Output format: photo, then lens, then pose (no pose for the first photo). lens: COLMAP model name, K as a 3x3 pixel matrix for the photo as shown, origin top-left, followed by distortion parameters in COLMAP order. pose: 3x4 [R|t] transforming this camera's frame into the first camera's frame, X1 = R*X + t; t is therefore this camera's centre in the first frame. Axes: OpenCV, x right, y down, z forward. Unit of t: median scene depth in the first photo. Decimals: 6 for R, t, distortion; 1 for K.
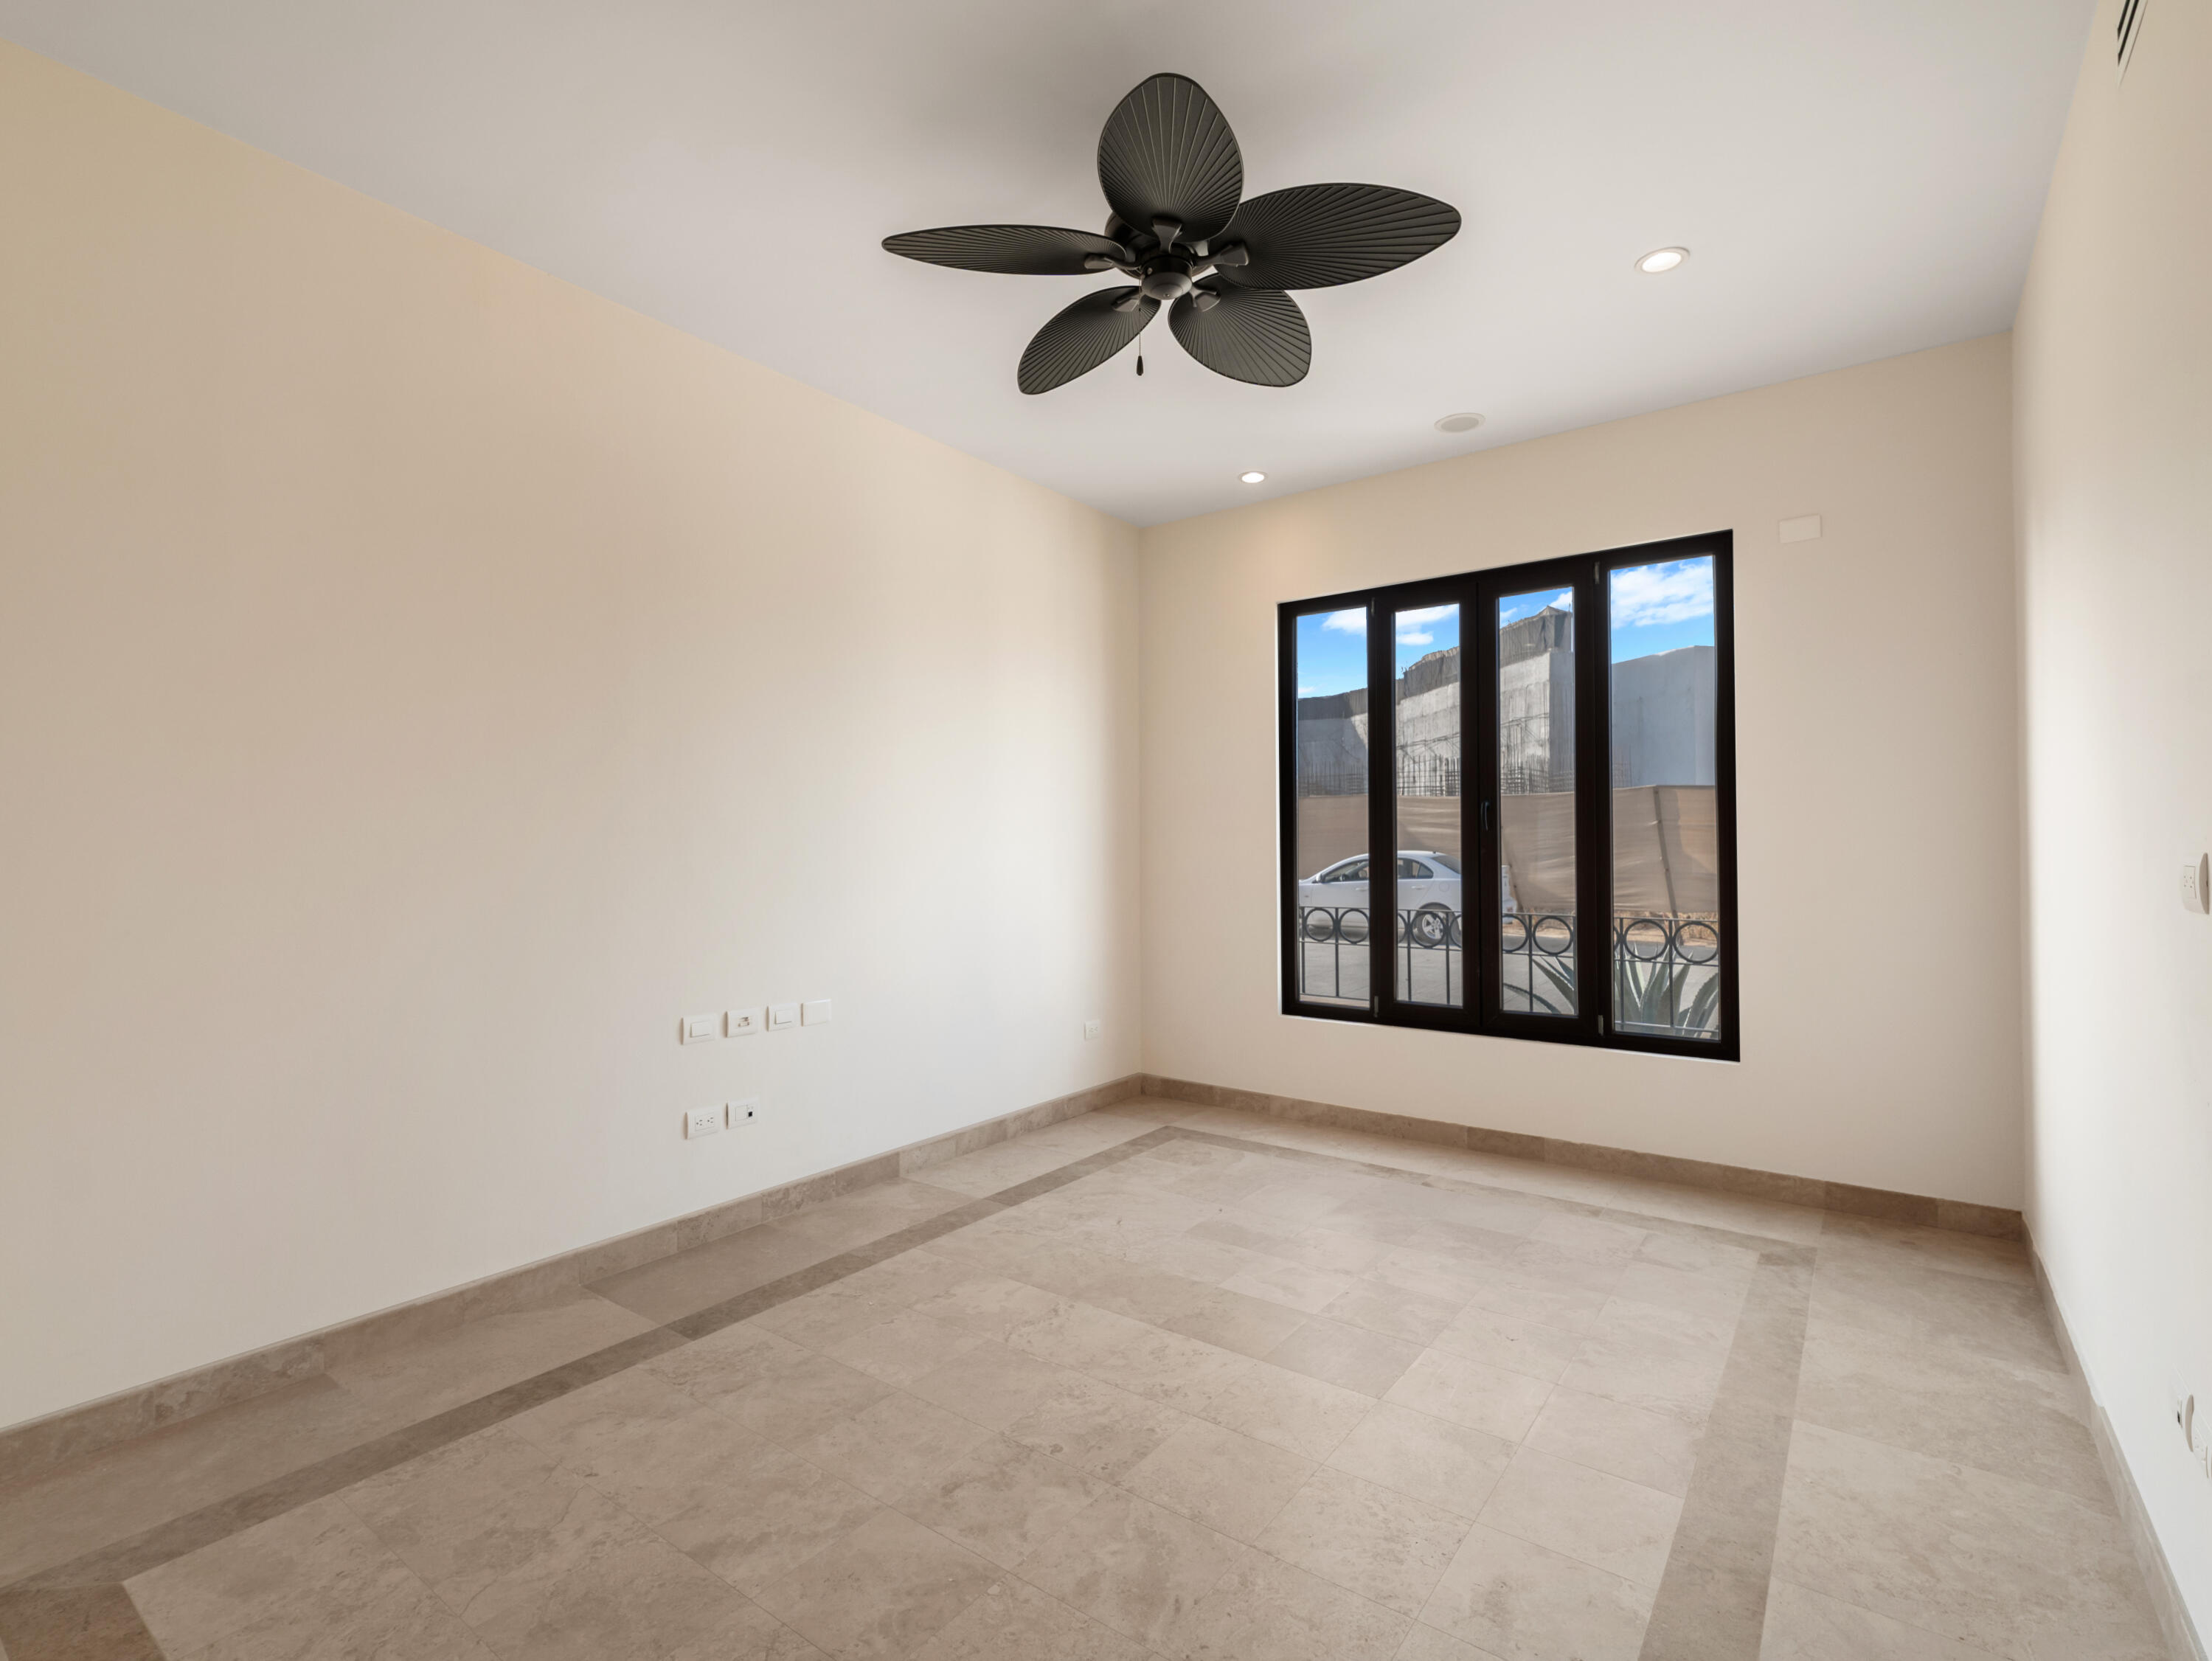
lens RADIAL K [[1043.1, 0, 1106.0], [0, 1043.1, 830.5], [0, 0, 1]] dist [0.002119, -0.000097]
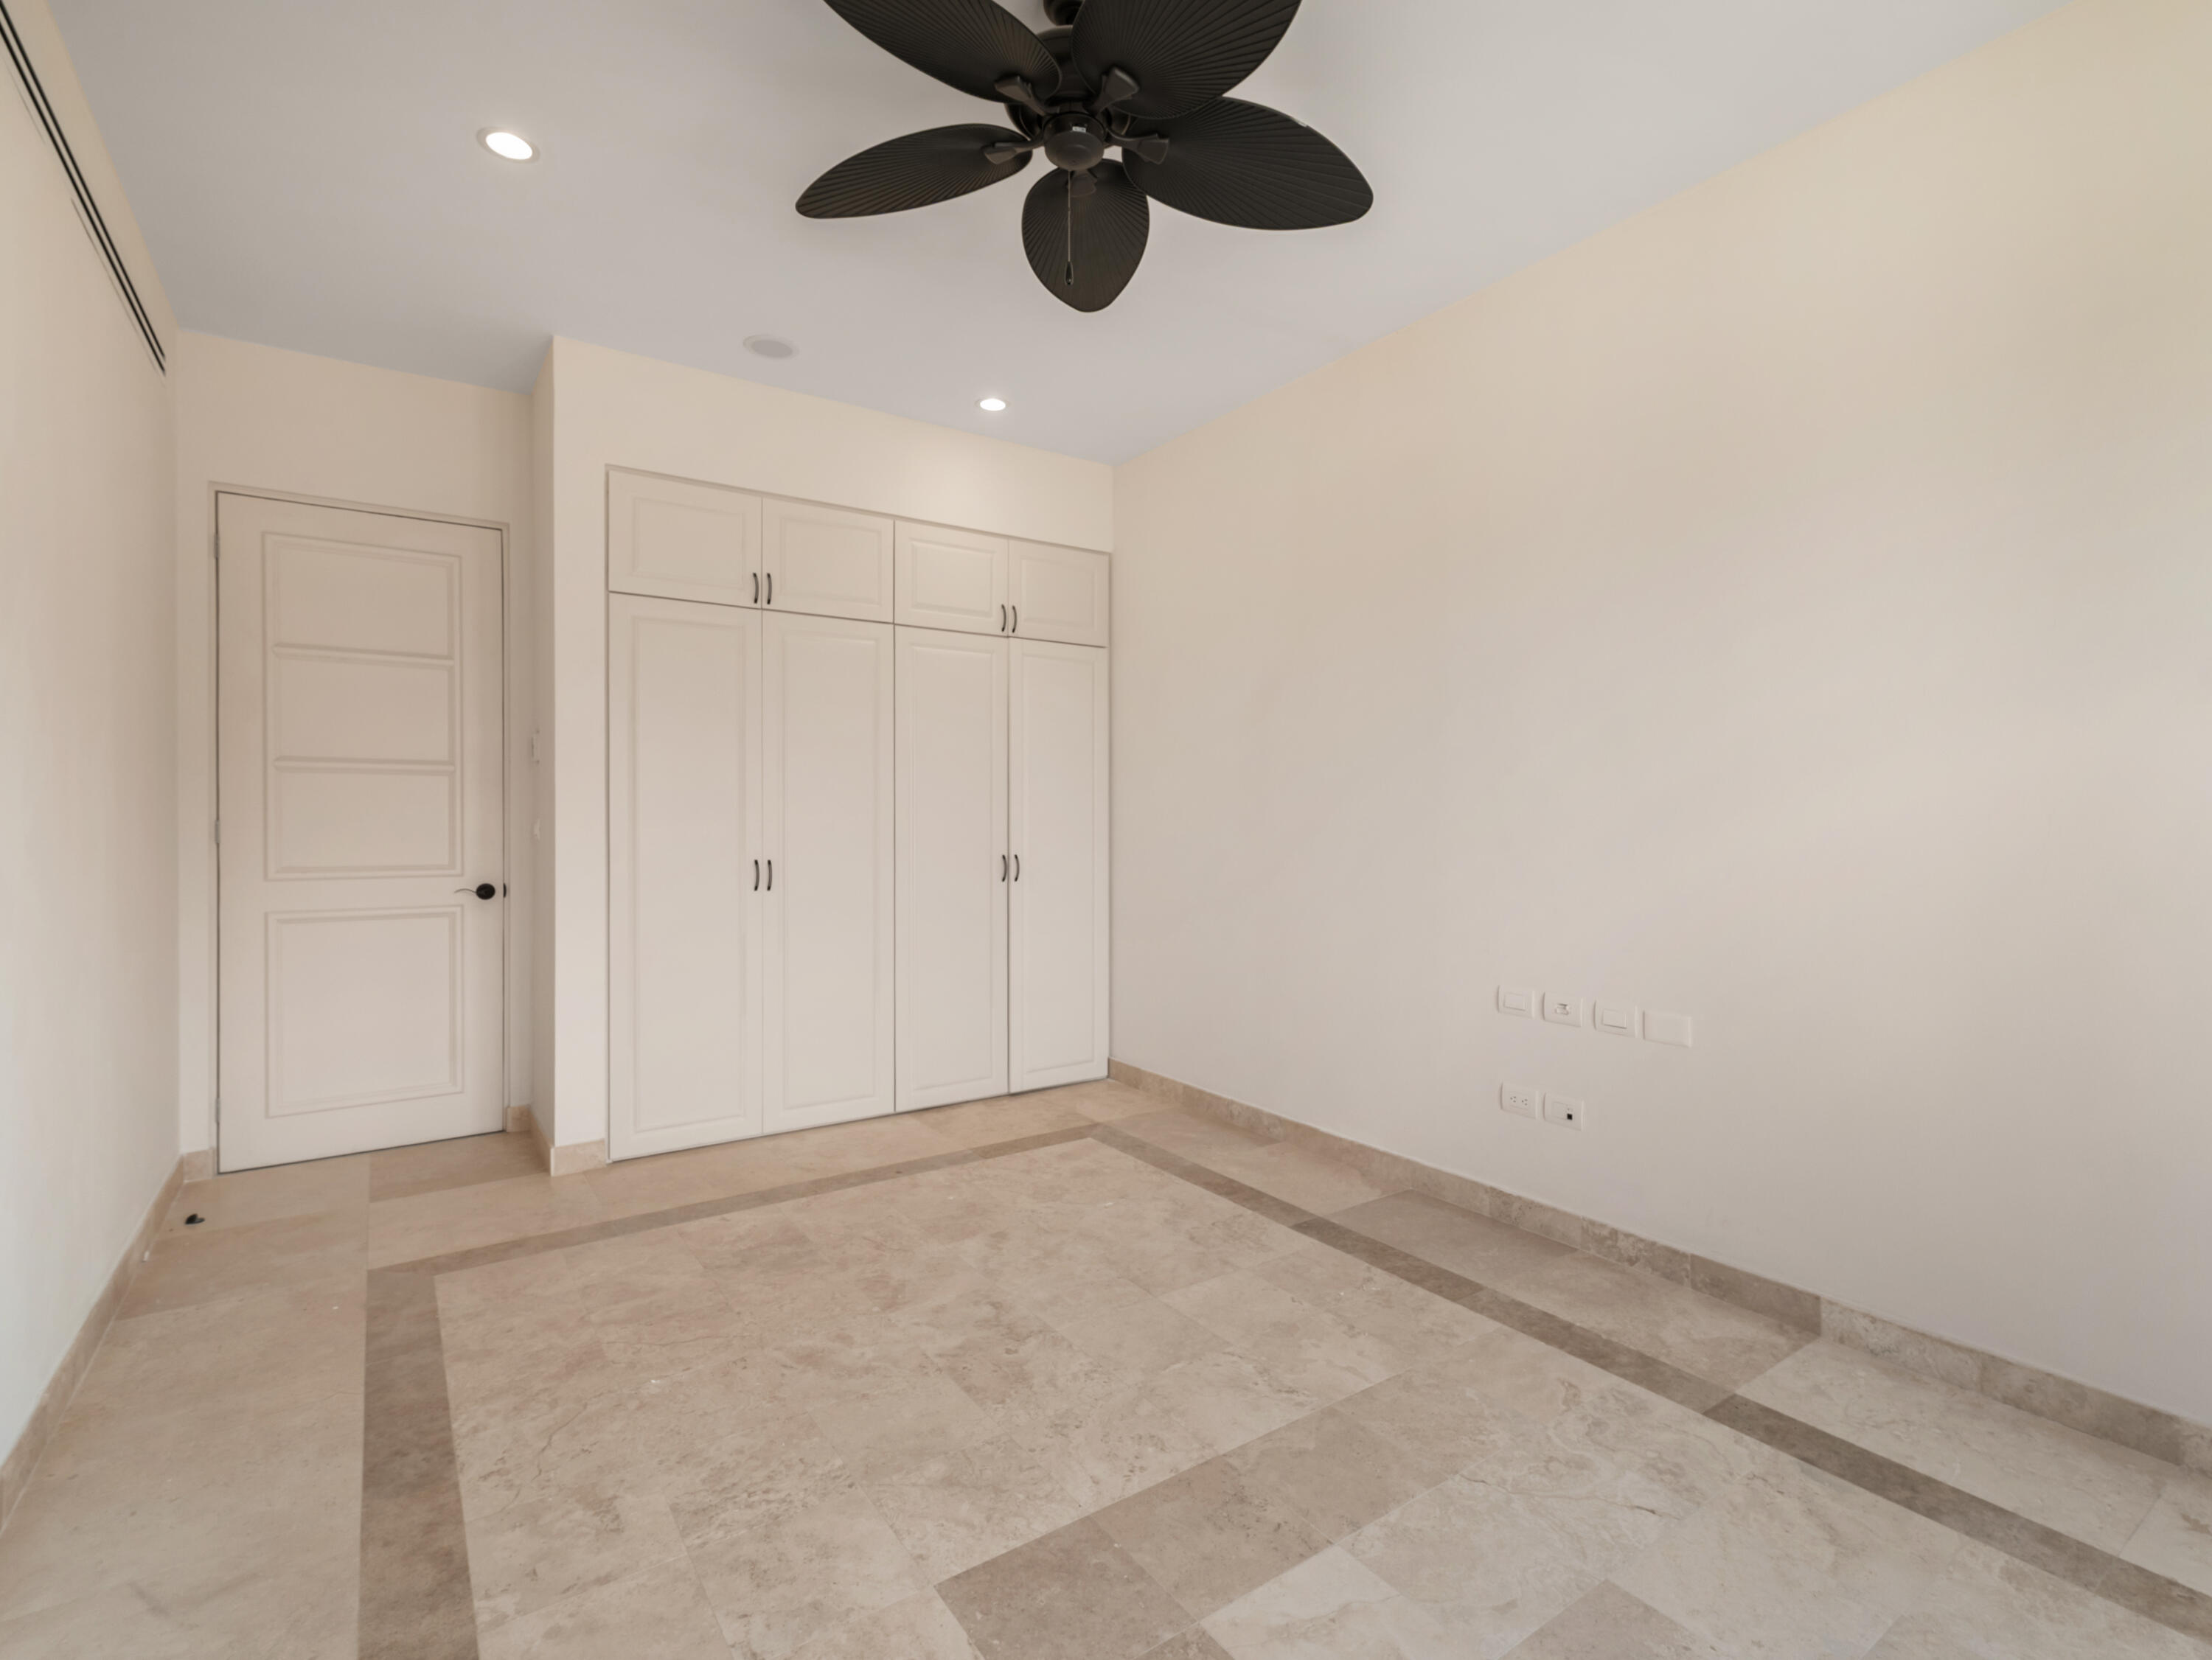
lens RADIAL K [[1042.9, 0, 1106.0], [0, 1042.9, 830.0], [0, 0, 1]] dist [0.002119, -0.000097]
pose [[-0.321456, 0.016168, -0.946786, 0.716140], [0.016331, 0.999800, 0.011529, 0.018673], [0.946784, -0.011756, -0.321656, 1.084210]]
